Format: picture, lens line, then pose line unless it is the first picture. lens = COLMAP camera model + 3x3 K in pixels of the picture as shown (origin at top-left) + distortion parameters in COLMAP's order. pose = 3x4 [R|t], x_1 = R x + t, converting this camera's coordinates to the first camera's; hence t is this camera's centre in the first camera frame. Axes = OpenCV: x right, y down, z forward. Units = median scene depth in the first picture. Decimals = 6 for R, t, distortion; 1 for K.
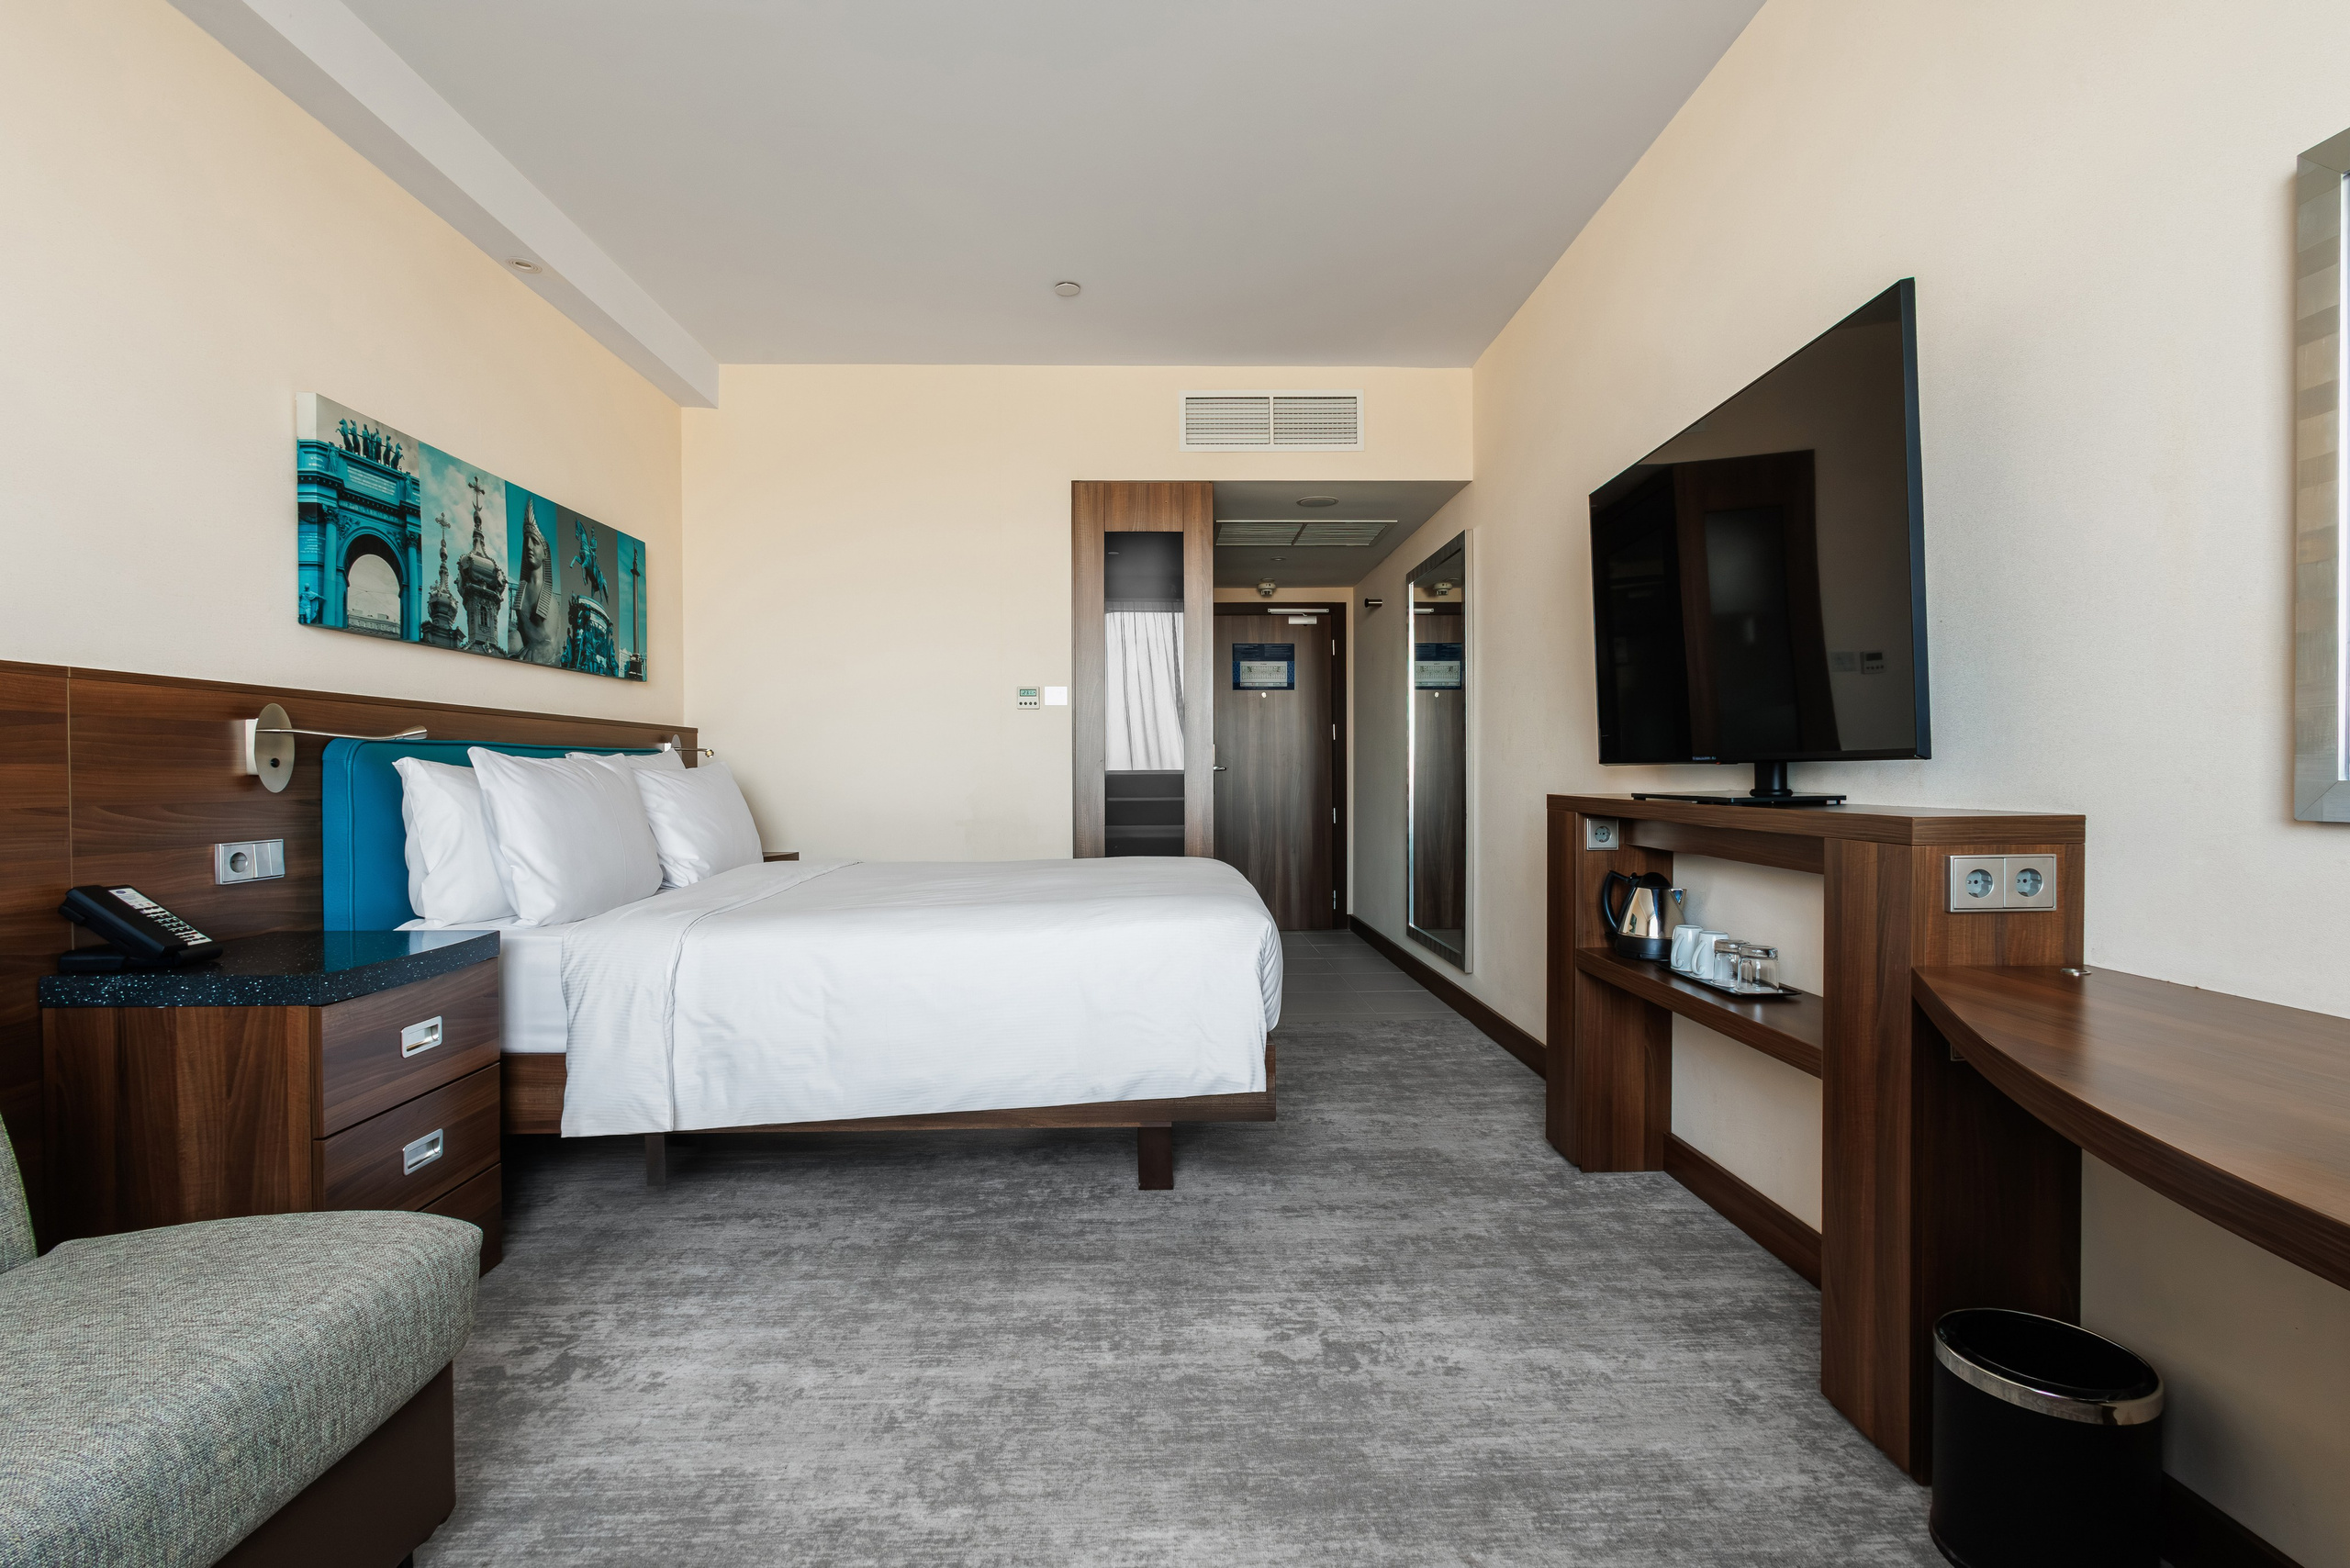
lens RADIAL K [[1091.7, 0, 1192.8], [0, 1091.7, 795.1], [0, 0, 1]] dist [-0.003787, 0.001610]
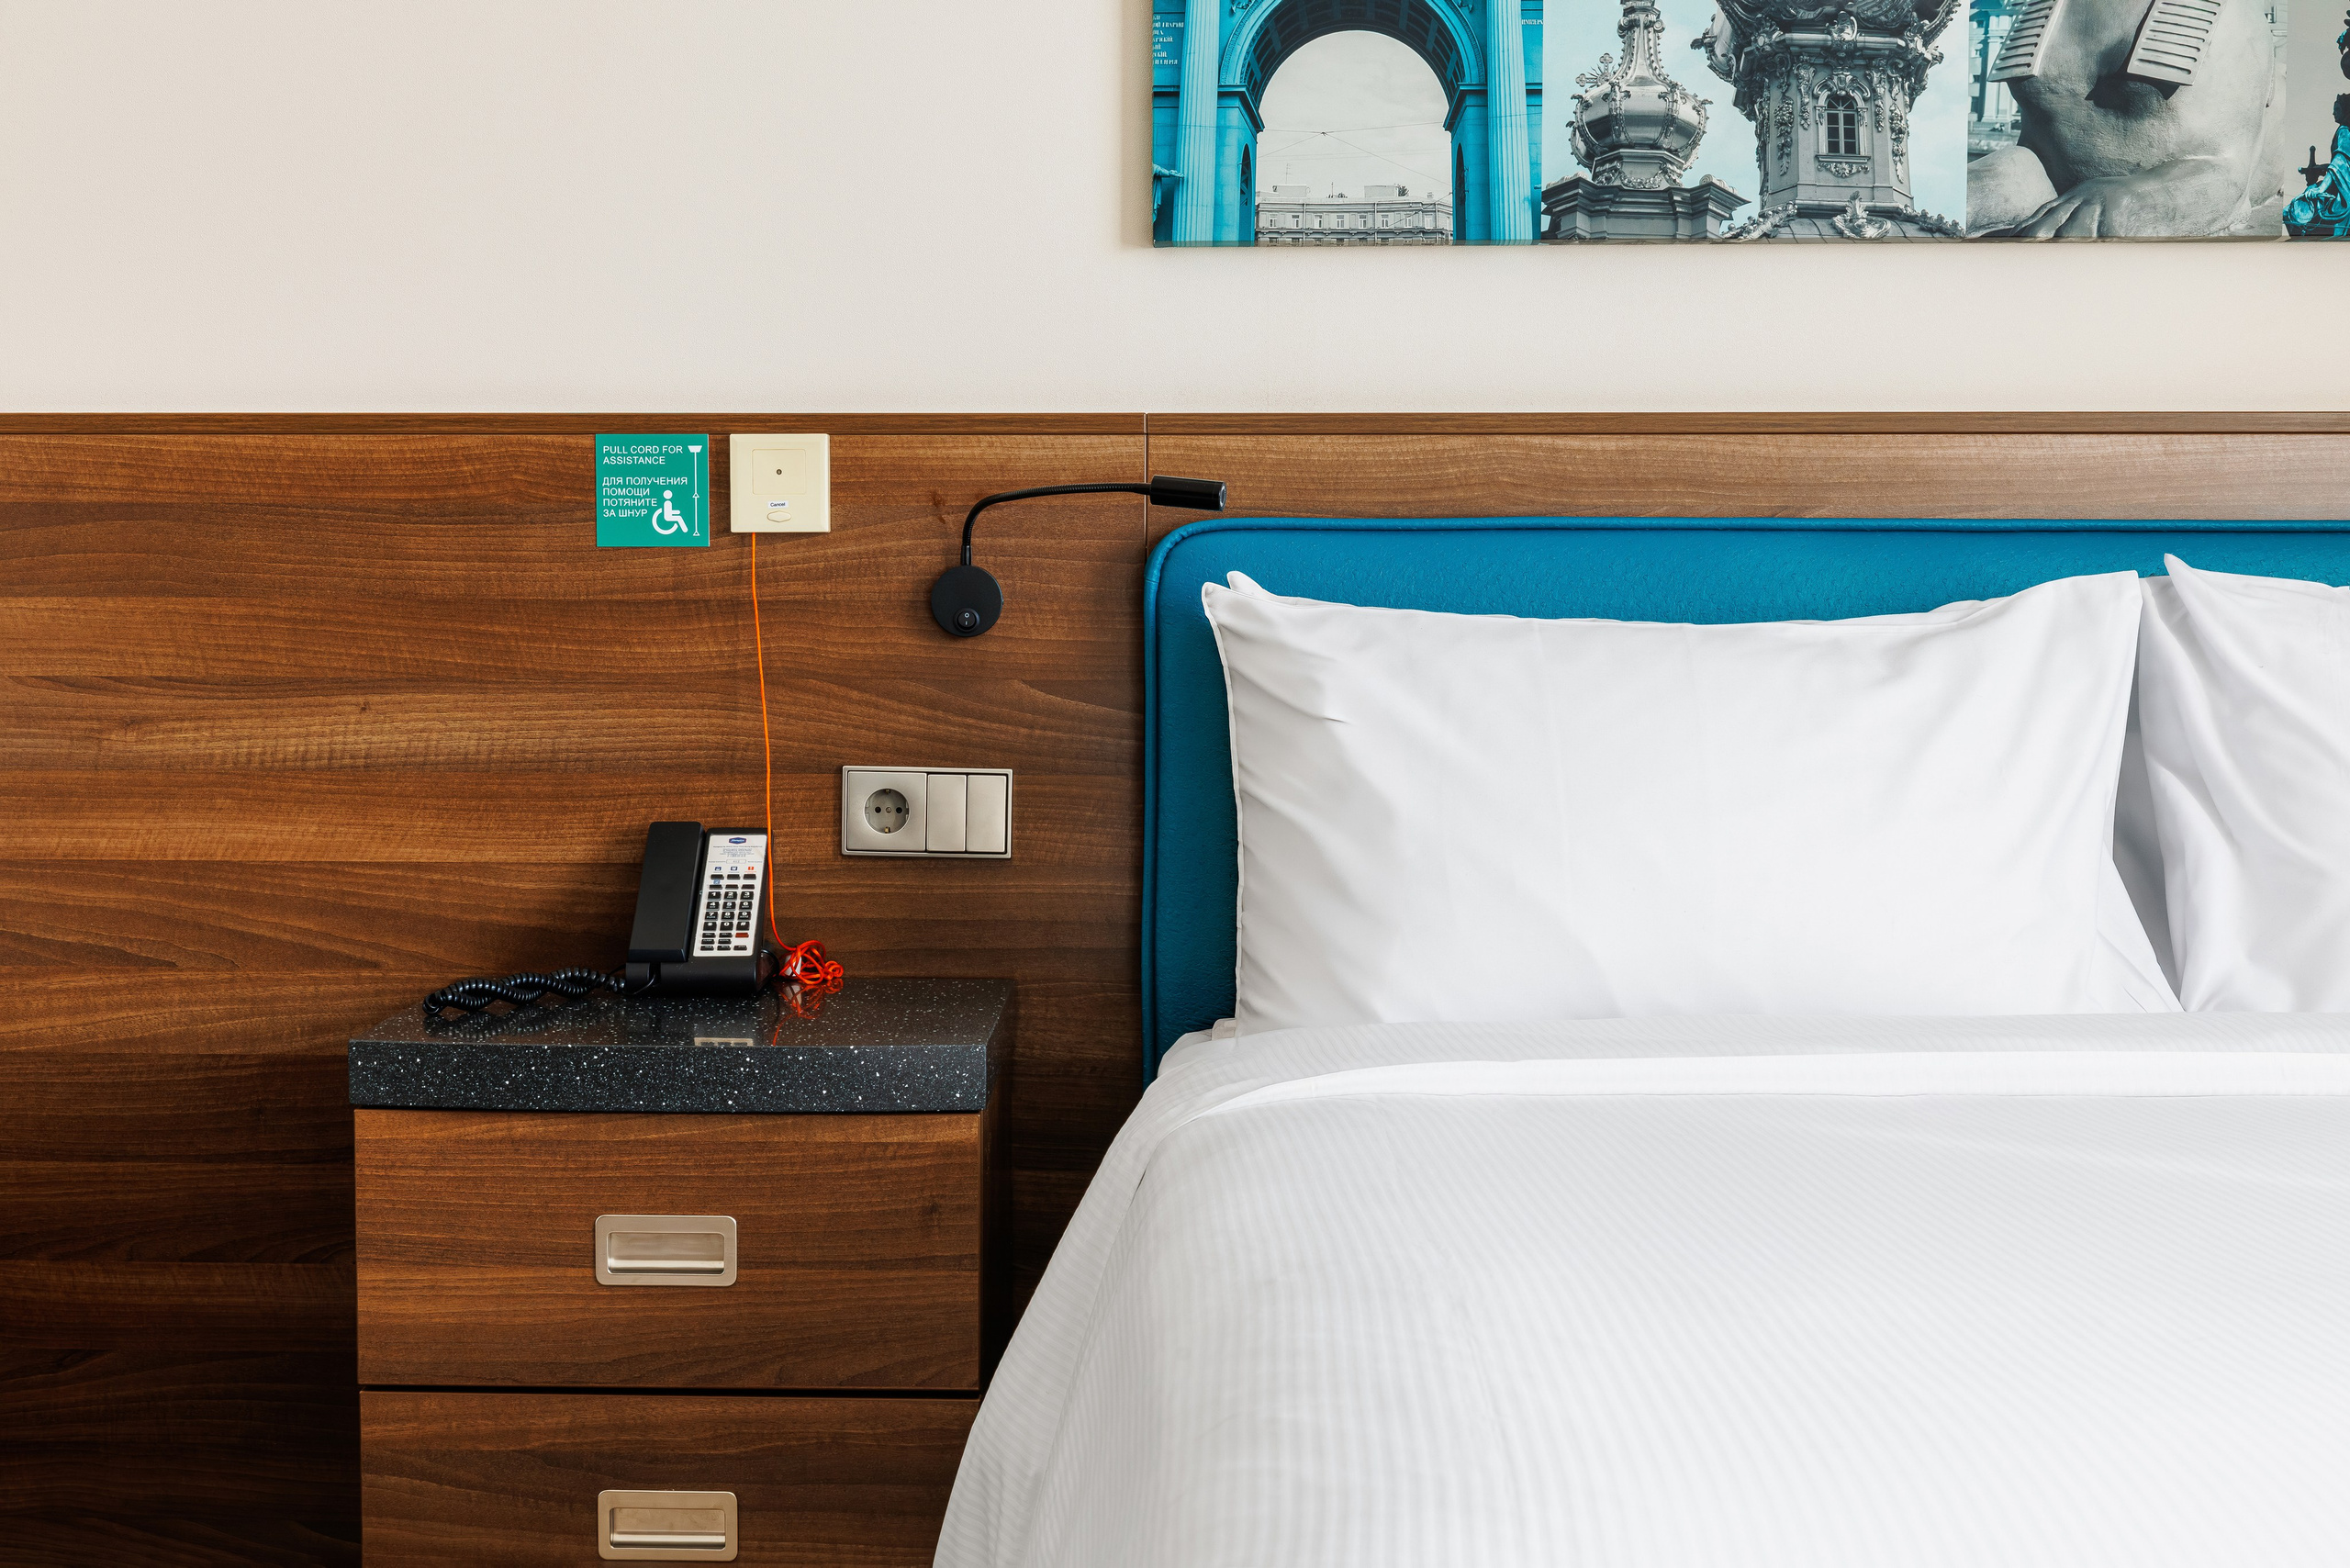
lens RADIAL K [[3665.4, 0, 989.3], [0, 3665.4, 813.8], [0, 0, 1]] dist [0.024867, -0.128981]
pose [[-0.086314, 0.053470, -0.994832, 0.507567], [-0.024848, 0.998133, 0.055804, -0.018479], [0.995958, 0.029536, -0.084825, 0.953797]]
